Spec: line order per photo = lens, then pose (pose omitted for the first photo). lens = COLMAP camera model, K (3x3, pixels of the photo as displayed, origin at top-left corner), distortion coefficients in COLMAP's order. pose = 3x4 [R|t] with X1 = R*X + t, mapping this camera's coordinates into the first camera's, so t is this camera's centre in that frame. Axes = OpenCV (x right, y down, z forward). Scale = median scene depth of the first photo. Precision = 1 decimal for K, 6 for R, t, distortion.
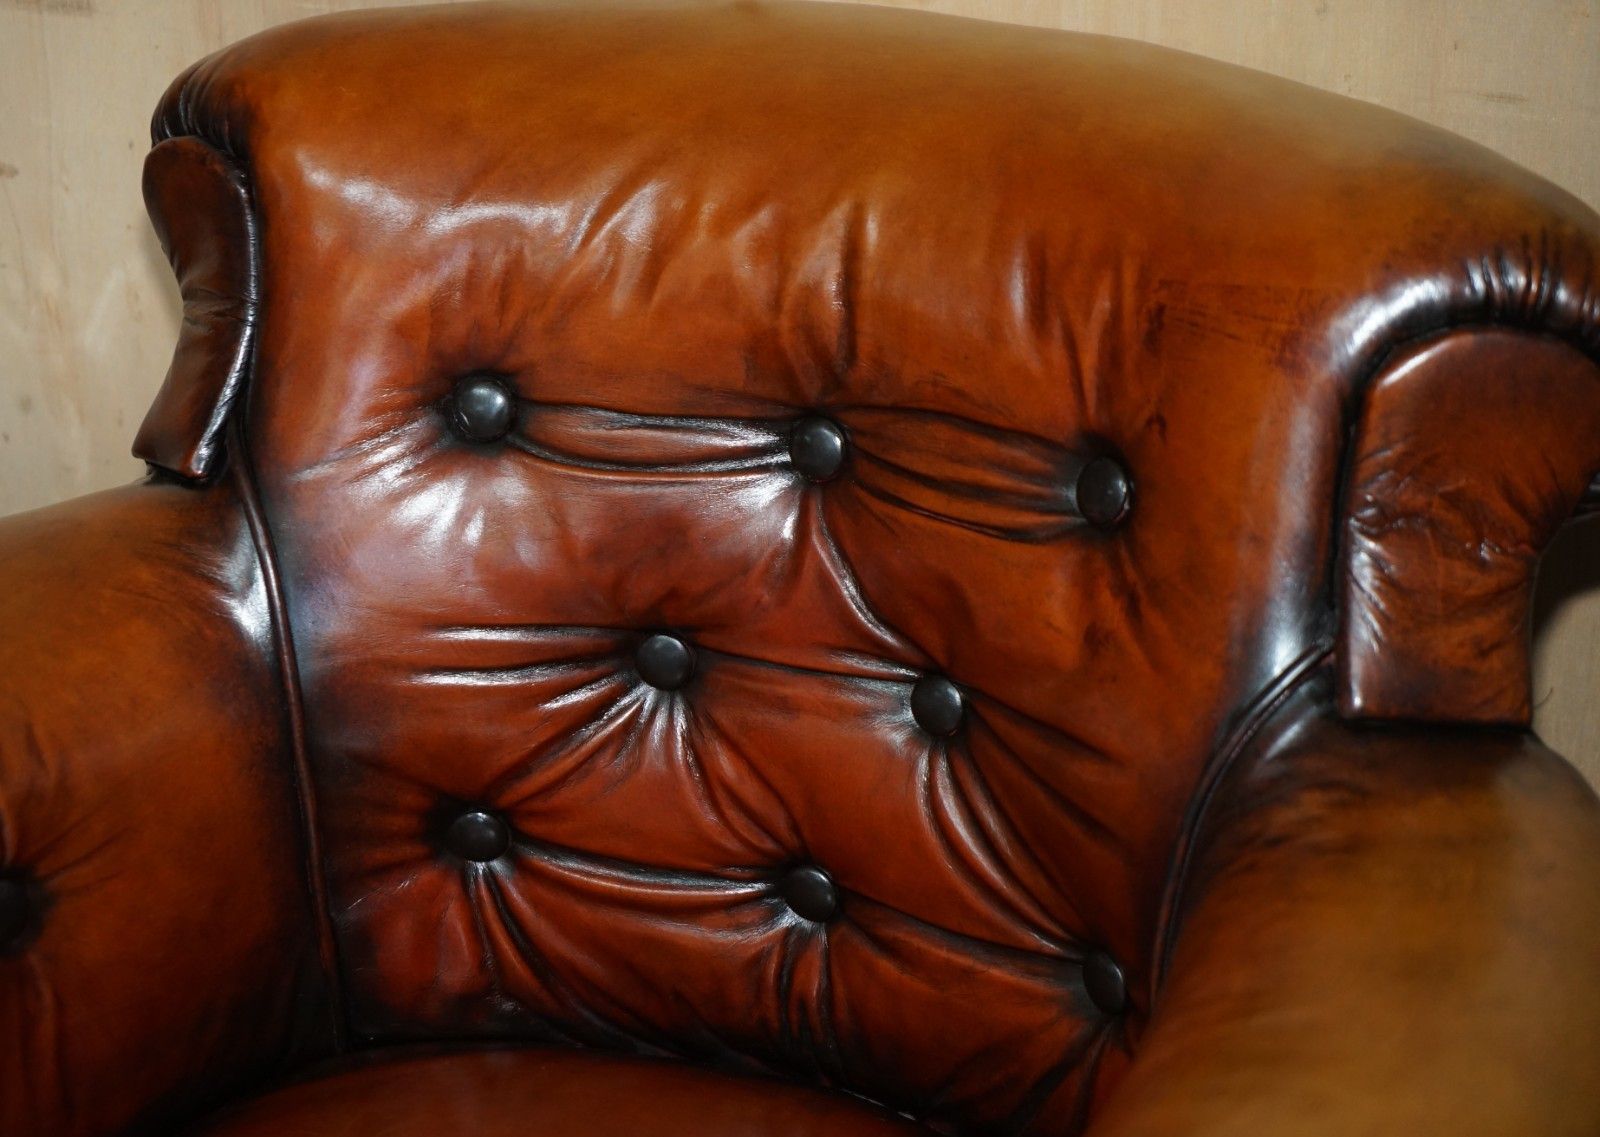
lens RADIAL K [[3181.1, 0, 800.0], [0, 3181.1, 568.5], [0, 0, 1]] dist [0.006623, 0.081102]
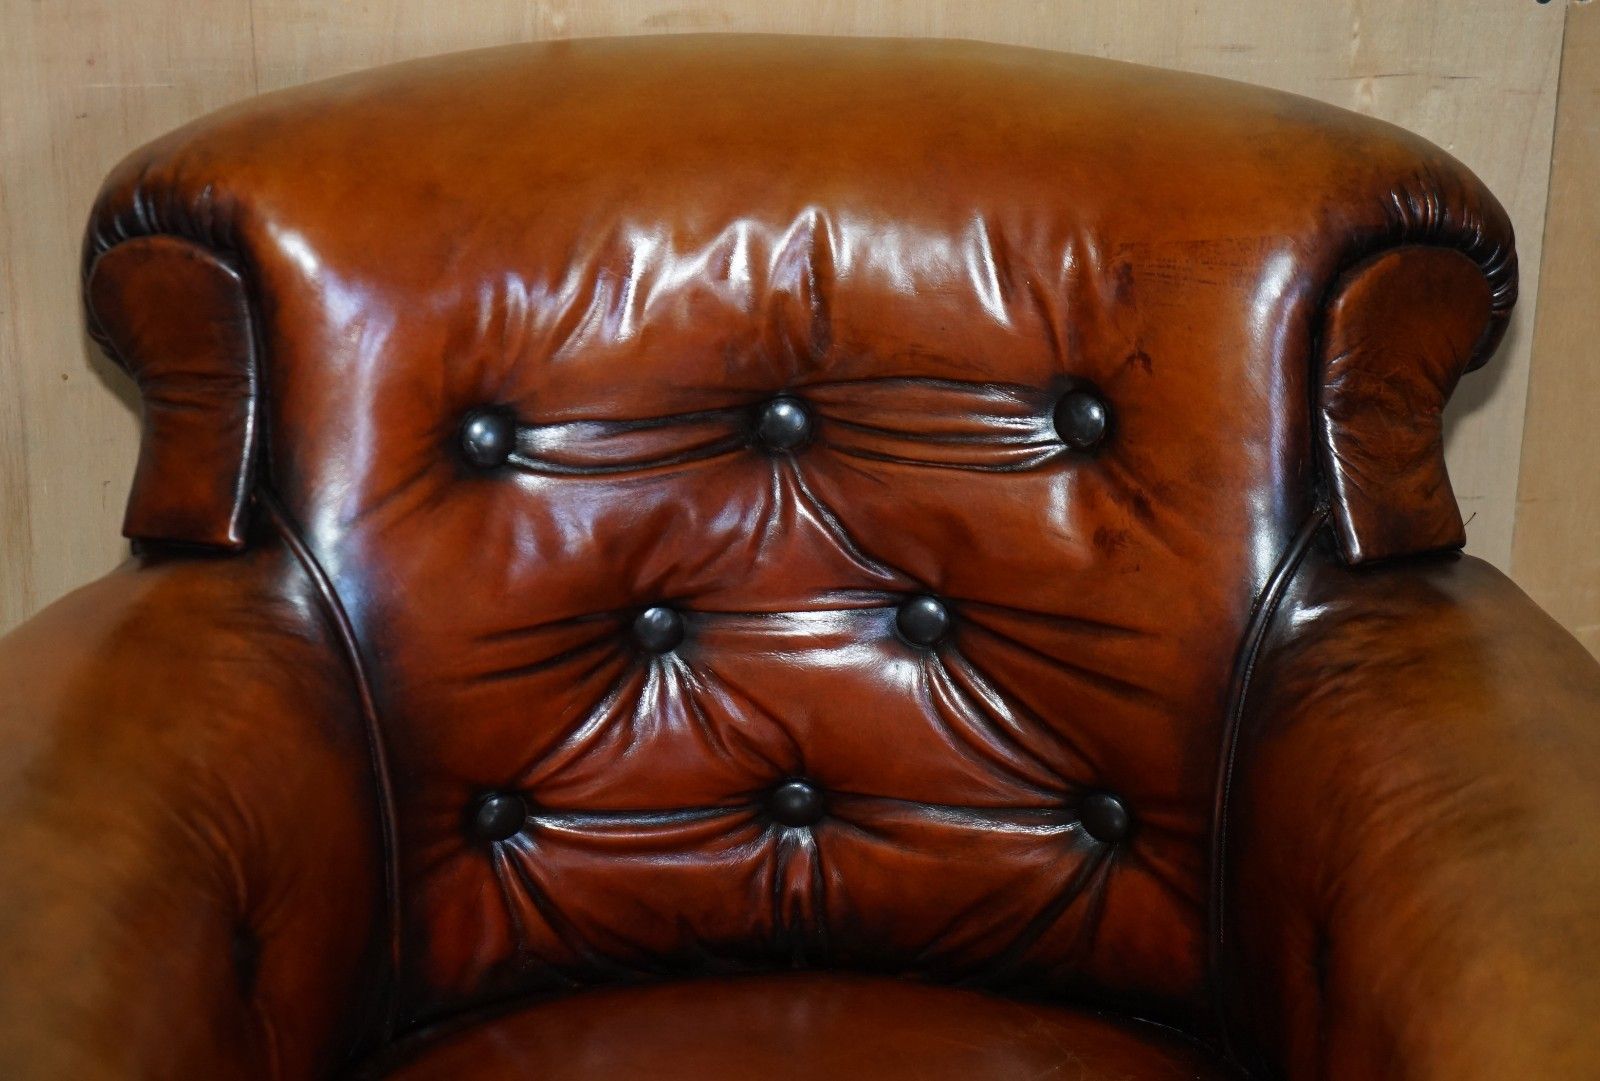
lens RADIAL K [[3665.0, 0, 800.0], [0, 3665.0, 540.5], [0, 0, 1]] dist [0.005651, 0.280040]
pose [[0.901527, -0.179964, 0.393524, -0.566182], [0.166260, 0.983668, 0.068957, -0.094084], [-0.399507, 0.003260, 0.916724, -0.247587]]
